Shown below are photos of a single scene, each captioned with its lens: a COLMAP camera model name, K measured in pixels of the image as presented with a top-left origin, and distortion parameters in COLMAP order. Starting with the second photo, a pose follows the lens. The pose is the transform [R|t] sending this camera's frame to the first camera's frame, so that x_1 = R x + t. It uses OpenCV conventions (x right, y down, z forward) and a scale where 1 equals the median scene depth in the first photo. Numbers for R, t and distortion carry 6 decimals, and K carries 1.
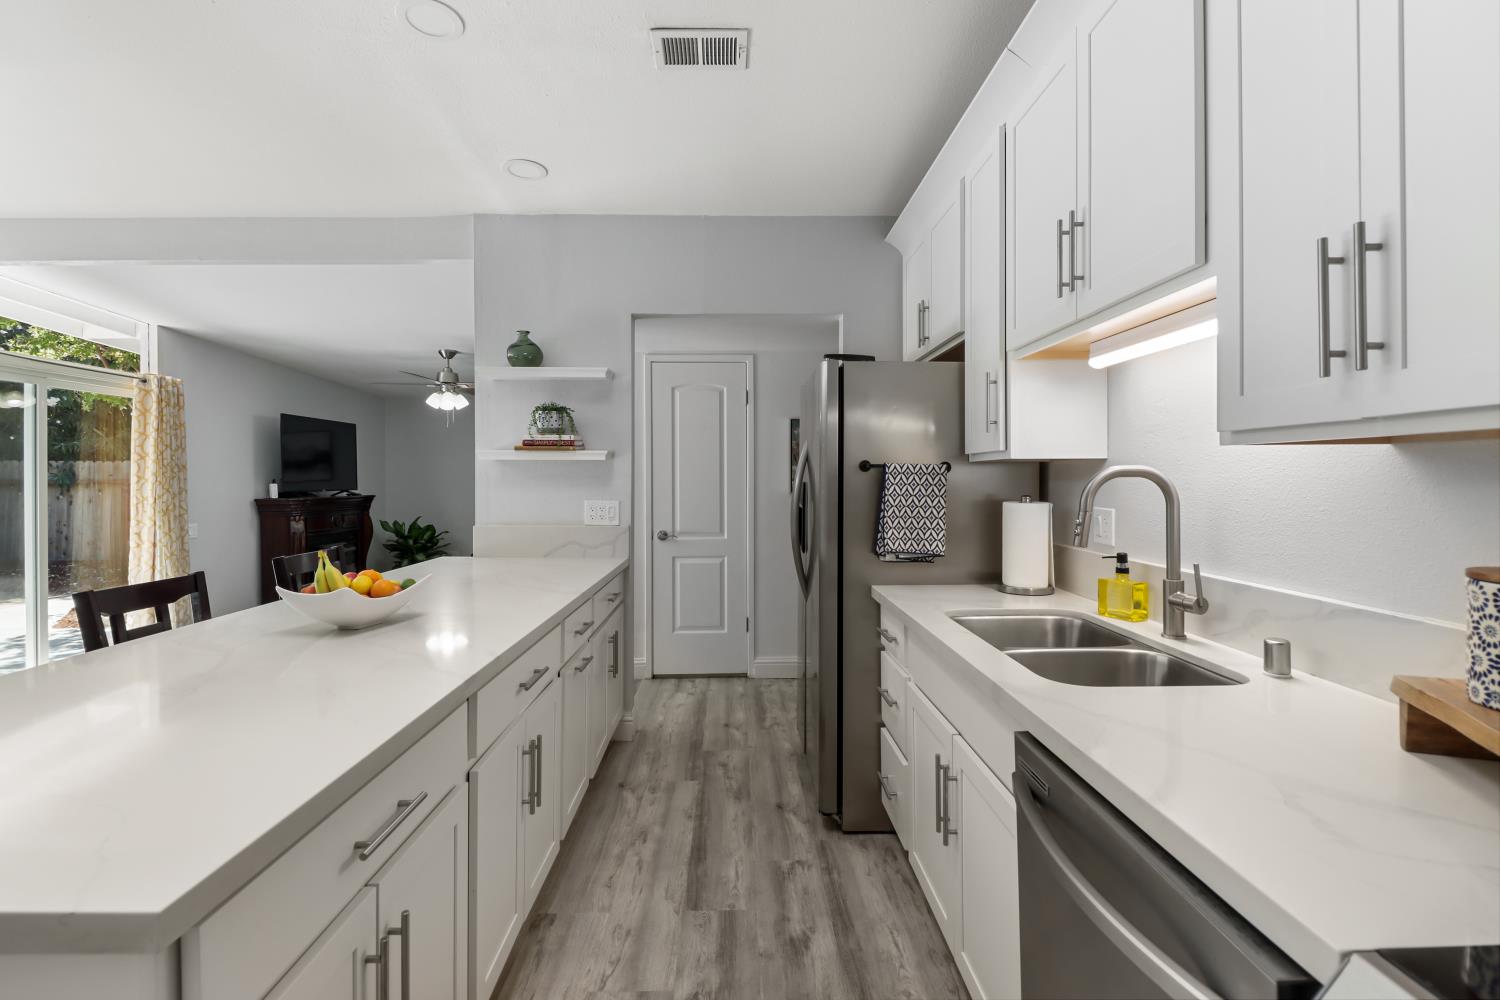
lens RADIAL K [[689.0, 0, 745.5], [0, 689.0, 483.0], [0, 0, 1]] dist [0.022448, -0.015530]
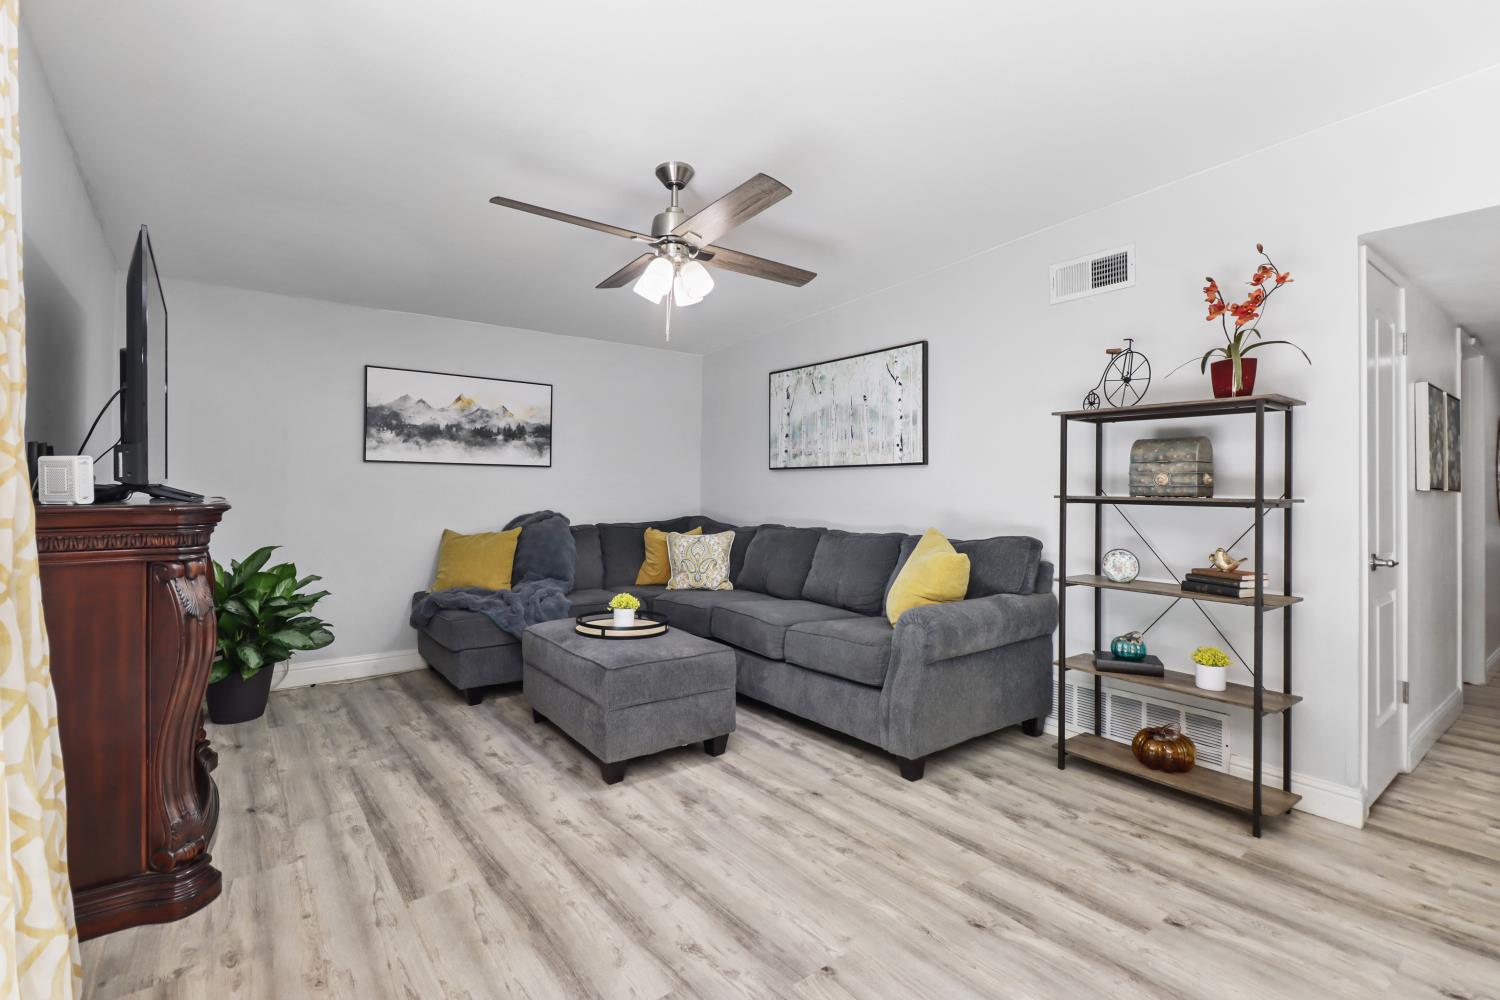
lens RADIAL K [[693.1, 0, 746.0], [0, 693.1, 480.1], [0, 0, 1]] dist [0.023349, -0.015782]
pose [[0.805251, 0.014323, 0.592762, -1.355325], [-0.005501, 0.999846, -0.016688, 0.032109], [-0.592909, 0.010177, 0.805205, 1.273592]]
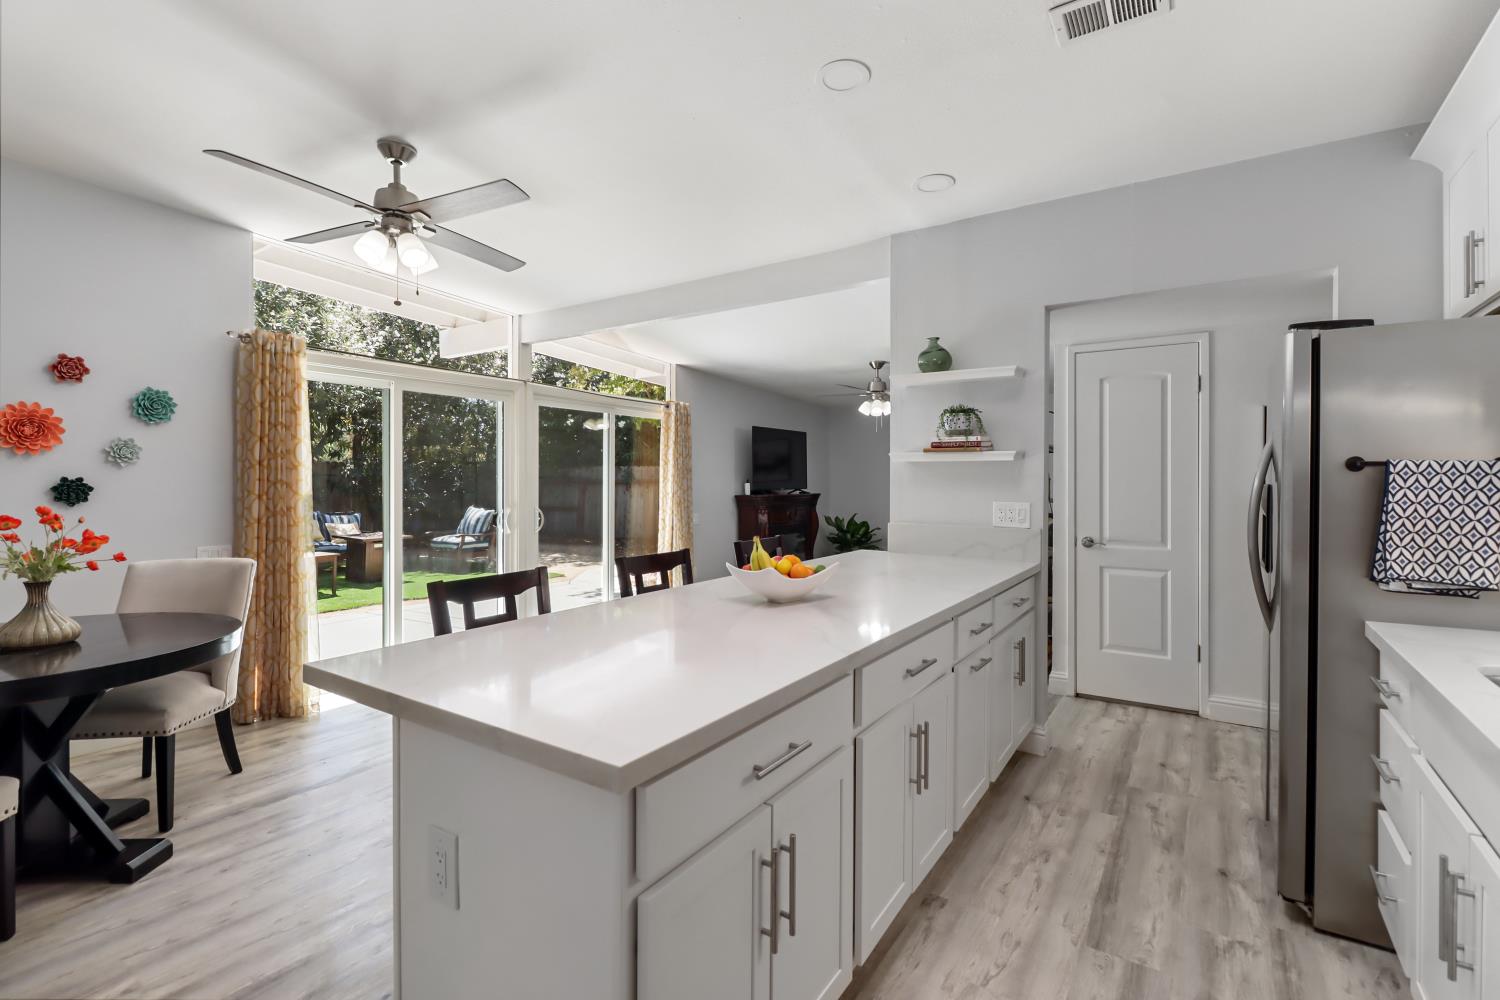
lens RADIAL K [[689.0, 0, 745.5], [0, 689.0, 483.0], [0, 0, 1]] dist [0.022448, -0.015530]
pose [[0.818517, 0.005366, -0.574457, 0.049225], [-0.006151, 0.999981, 0.000576, 0.000220], [0.574449, 0.003062, 0.818534, -0.015537]]
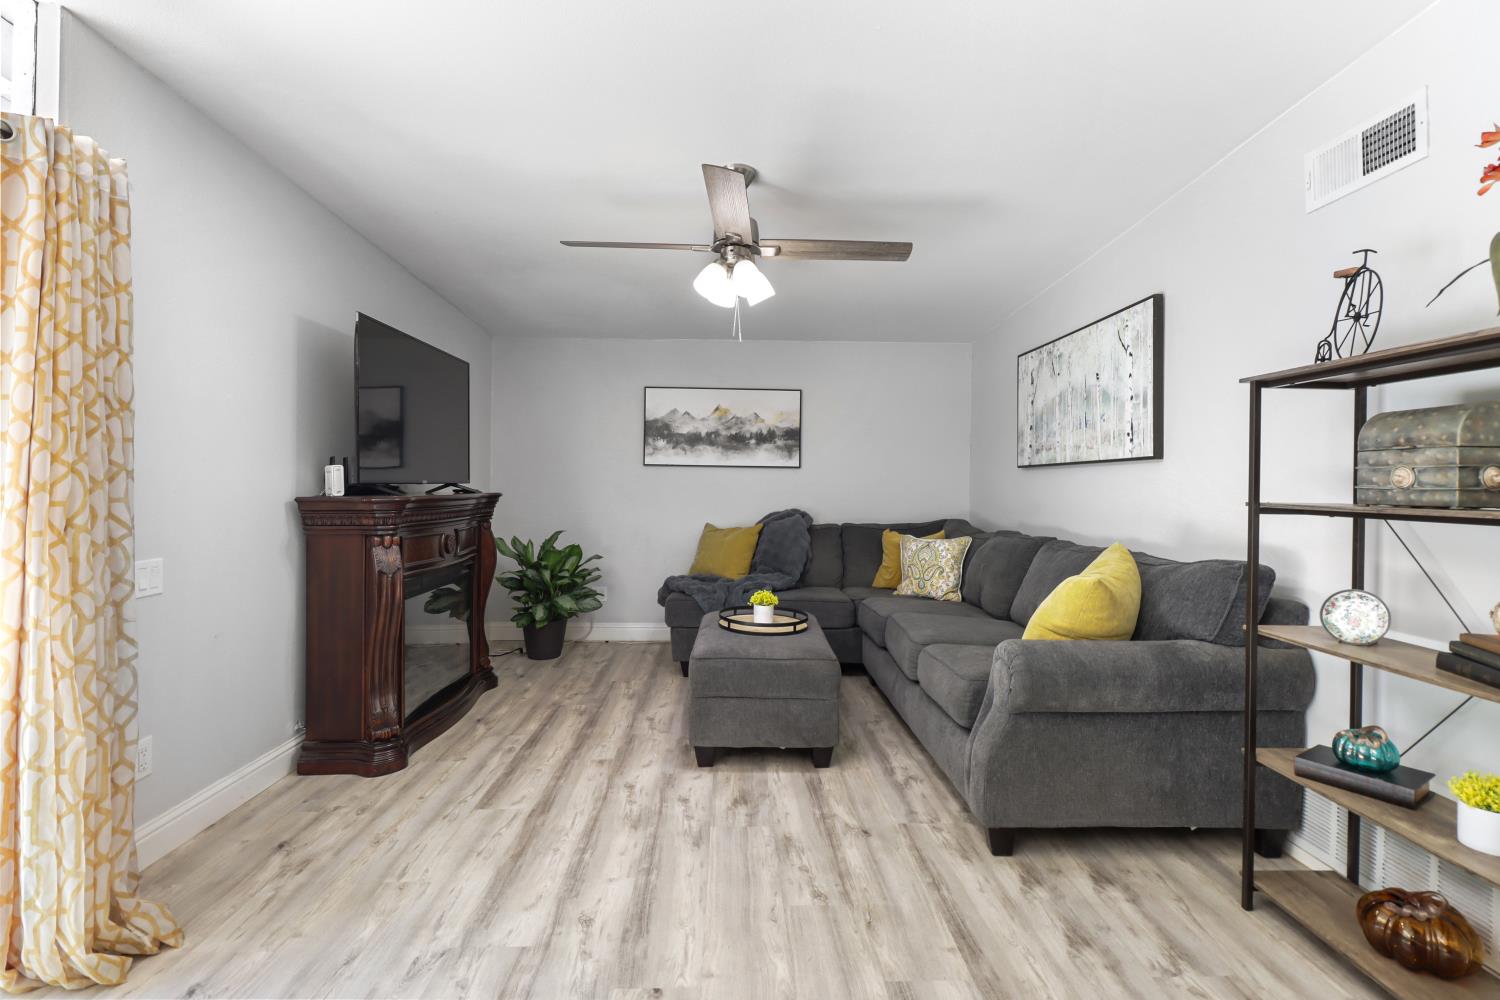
lens RADIAL K [[689.0, 0, 745.5], [0, 689.0, 483.0], [0, 0, 1]] dist [0.022448, -0.015530]
pose [[0.999870, 0.012973, 0.009523, -0.882695], [-0.012907, 0.999893, -0.006932, 0.027378], [-0.009612, 0.006808, 0.999931, 1.147443]]
